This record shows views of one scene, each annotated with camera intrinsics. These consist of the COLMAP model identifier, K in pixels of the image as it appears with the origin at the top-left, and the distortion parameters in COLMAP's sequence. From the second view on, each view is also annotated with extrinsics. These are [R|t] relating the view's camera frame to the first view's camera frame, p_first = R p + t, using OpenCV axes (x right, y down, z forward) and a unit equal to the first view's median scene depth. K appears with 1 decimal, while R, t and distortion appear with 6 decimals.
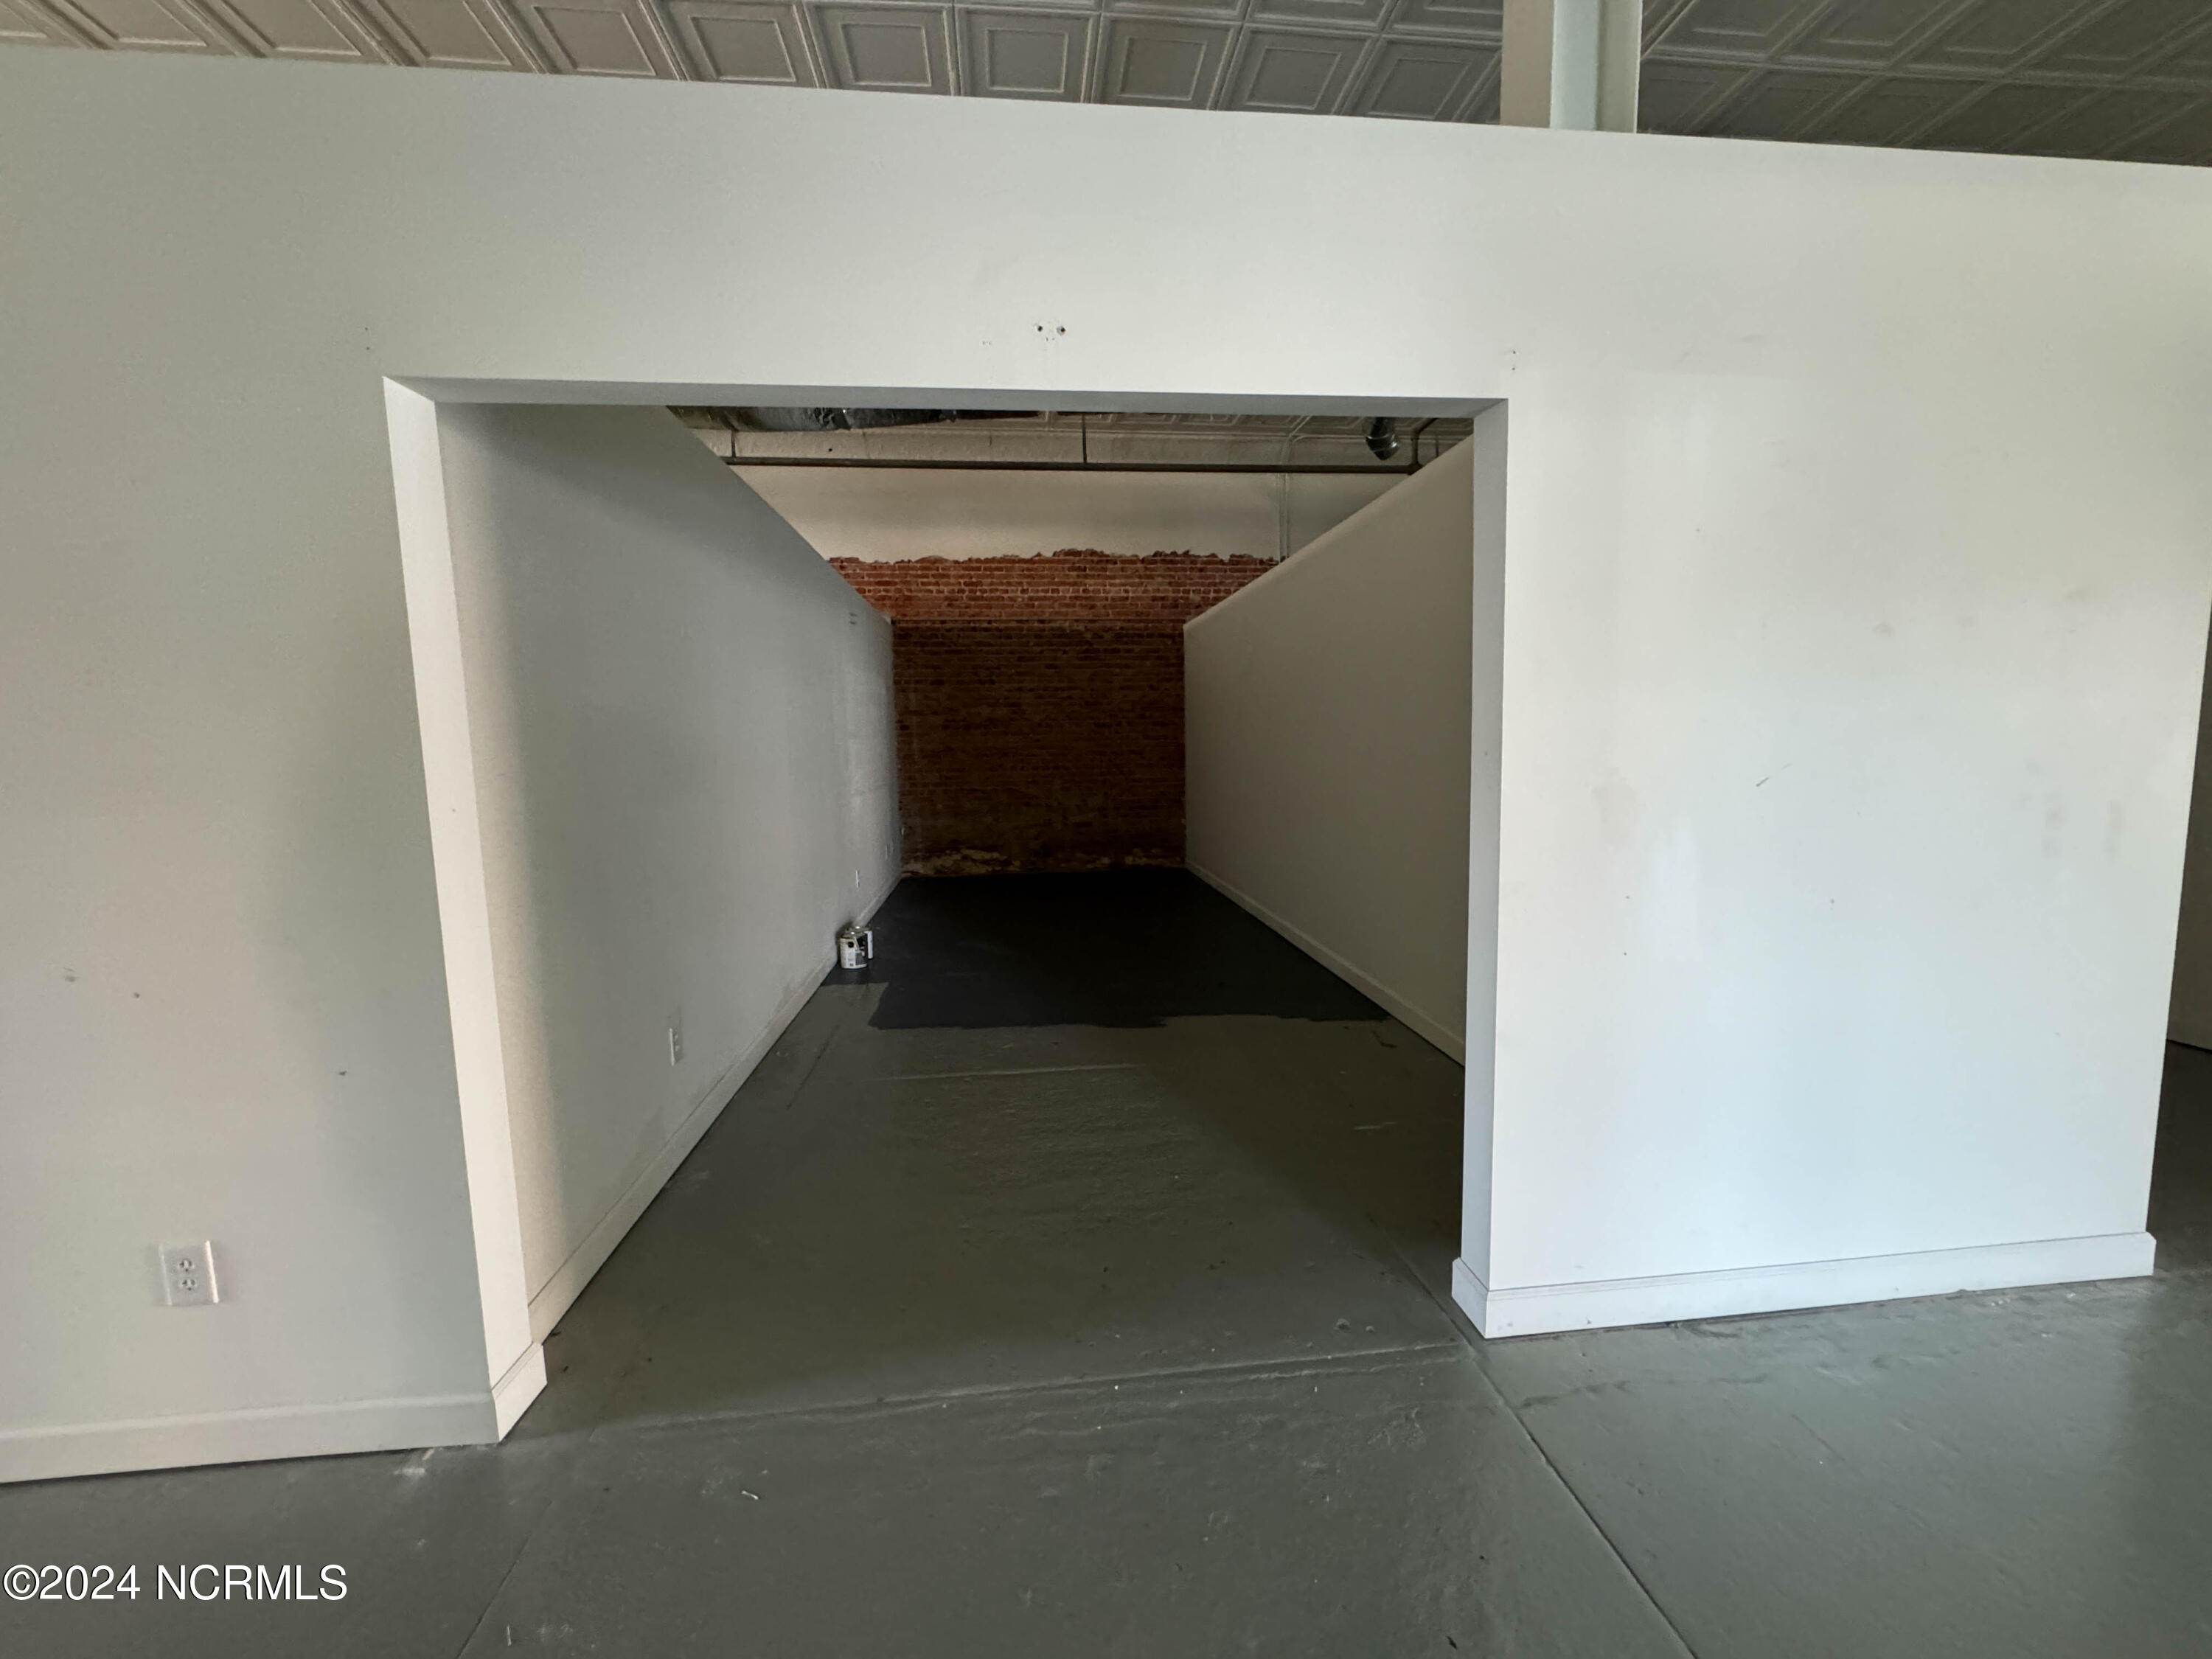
lens RADIAL K [[882.9, 0, 1105.5], [0, 882.9, 829.0], [0, 0, 1]] dist [-0.000072, 0.000312]
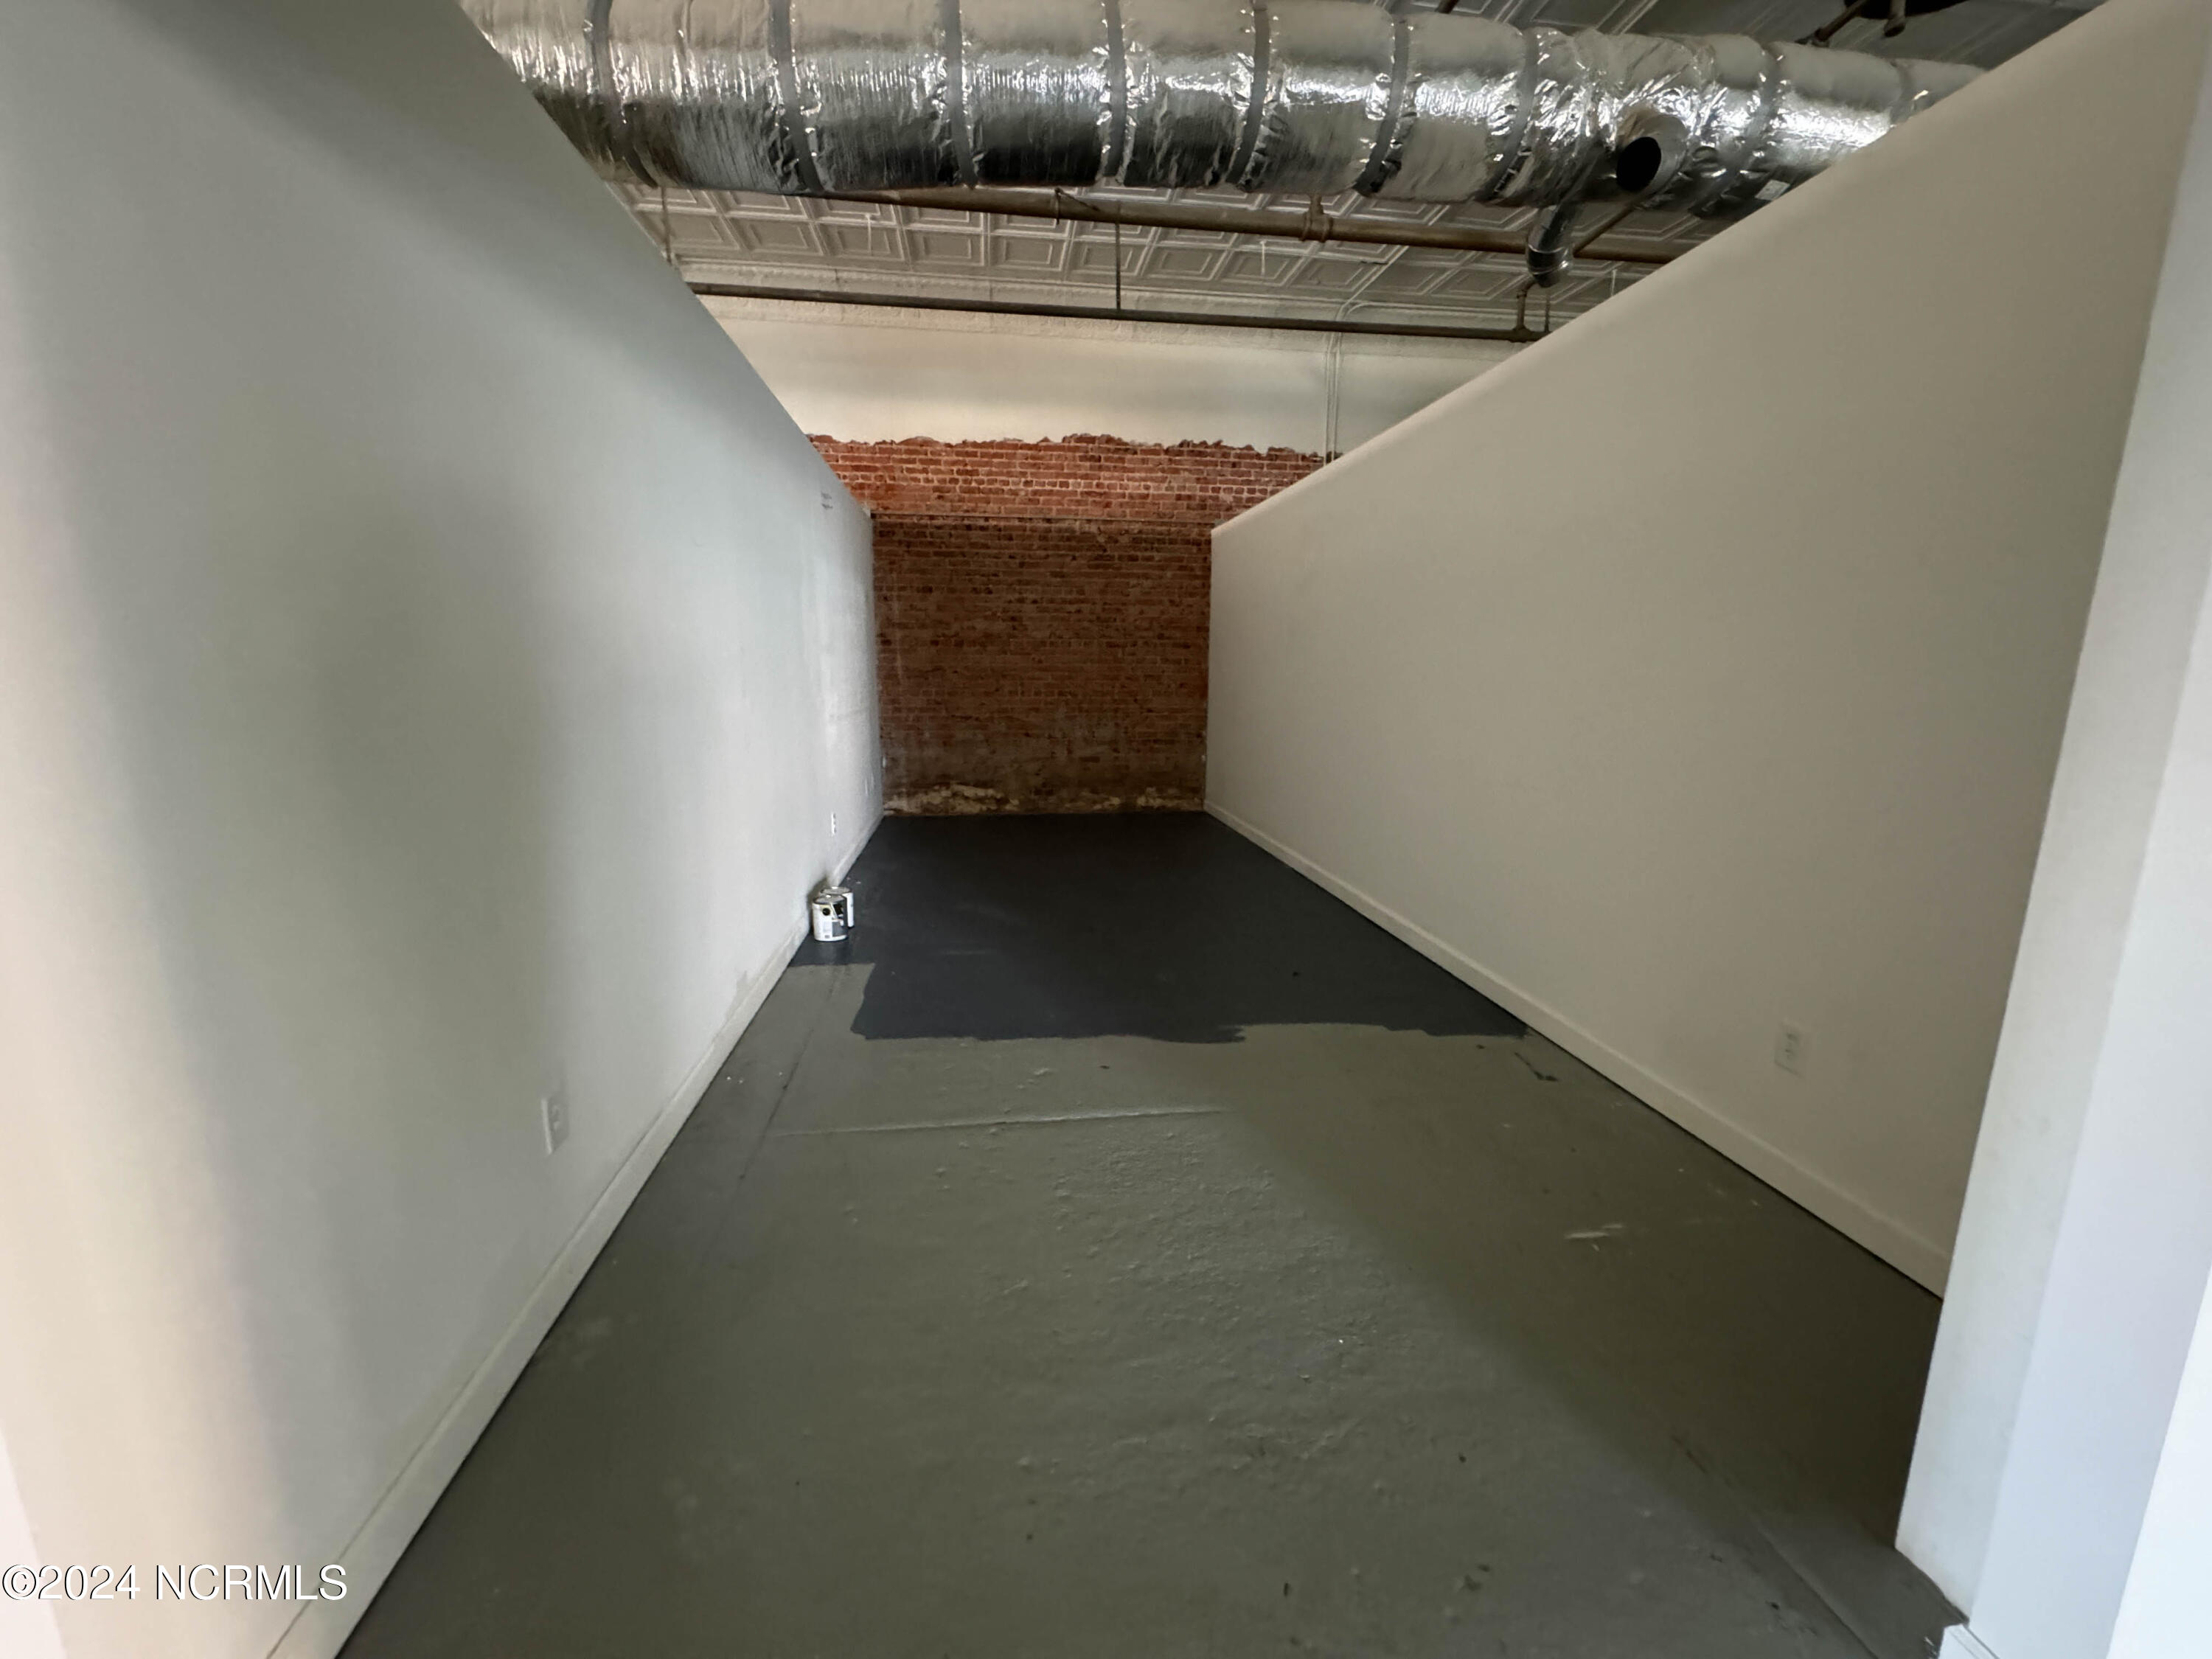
lens RADIAL K [[882.9, 0, 1105.4], [0, 882.9, 833.7], [0, 0, 1]] dist [-0.000072, 0.000312]
pose [[0.999383, 0.019397, 0.029270, -0.035771], [-0.021883, 0.995954, 0.087157, -0.008527], [-0.027461, -0.087744, 0.995764, 0.119966]]
